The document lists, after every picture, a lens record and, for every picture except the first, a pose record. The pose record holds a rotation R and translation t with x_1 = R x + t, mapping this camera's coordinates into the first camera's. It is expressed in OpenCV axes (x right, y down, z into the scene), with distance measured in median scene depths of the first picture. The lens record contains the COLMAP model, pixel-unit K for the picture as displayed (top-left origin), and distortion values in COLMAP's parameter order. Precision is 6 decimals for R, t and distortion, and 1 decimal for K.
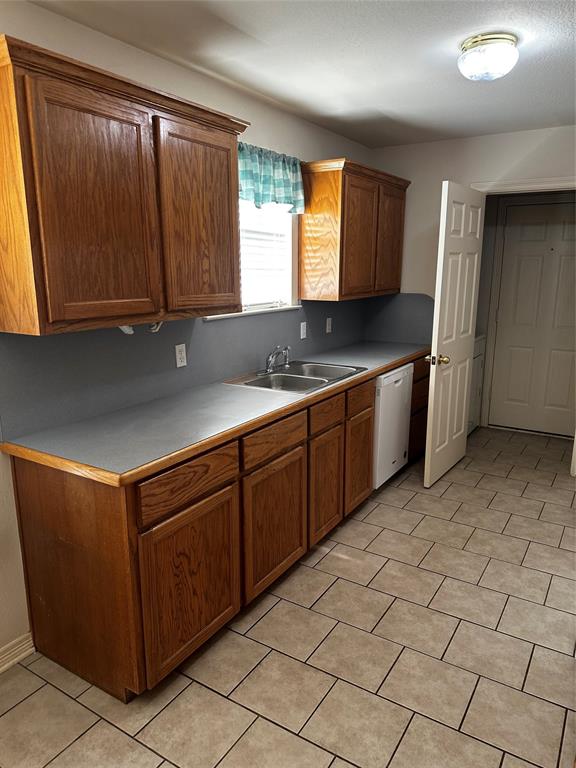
lens RADIAL K [[544.3, 0, 288.4], [0, 544.3, 384.1], [0, 0, 1]] dist [0.056839, -0.059843]
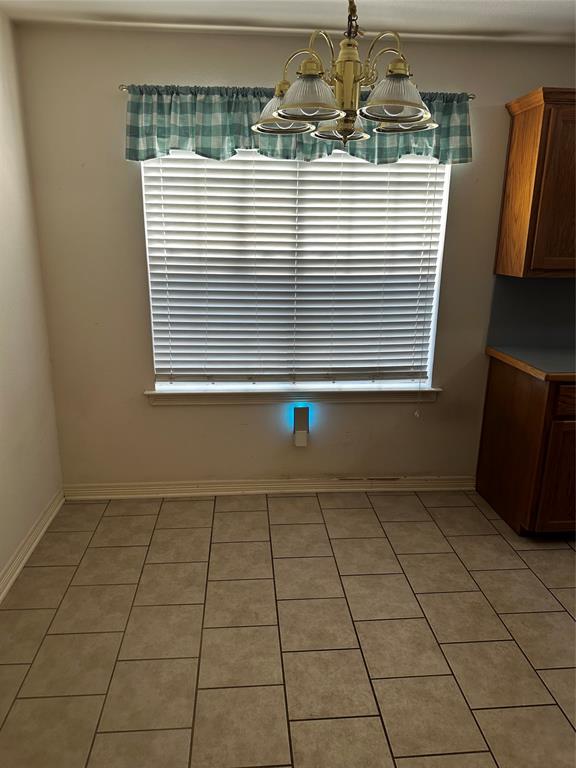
lens RADIAL K [[544.3, 0, 285.9], [0, 544.3, 383.4], [0, 0, 1]] dist [0.056839, -0.059843]
pose [[0.600282, 0.221327, -0.768554, 0.304179], [-0.195407, 0.972411, 0.127410, 0.102706], [0.775550, 0.073699, 0.626970, -0.350357]]
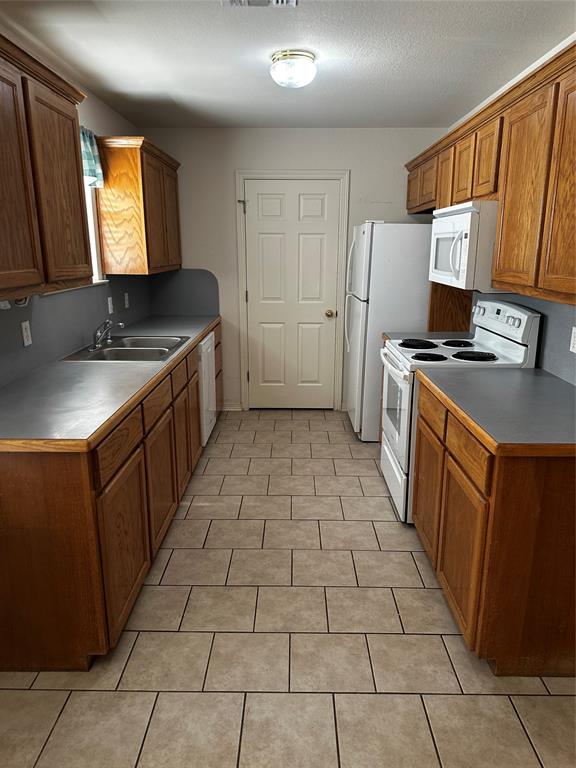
lens RADIAL K [[544.3, 0, 284.9], [0, 544.3, 383.3], [0, 0, 1]] dist [0.056839, -0.059843]
pose [[0.852041, -0.125380, 0.508238, -0.364515], [0.110840, 0.992090, 0.058925, 0.030797], [-0.511606, 0.006127, 0.859198, -0.047313]]
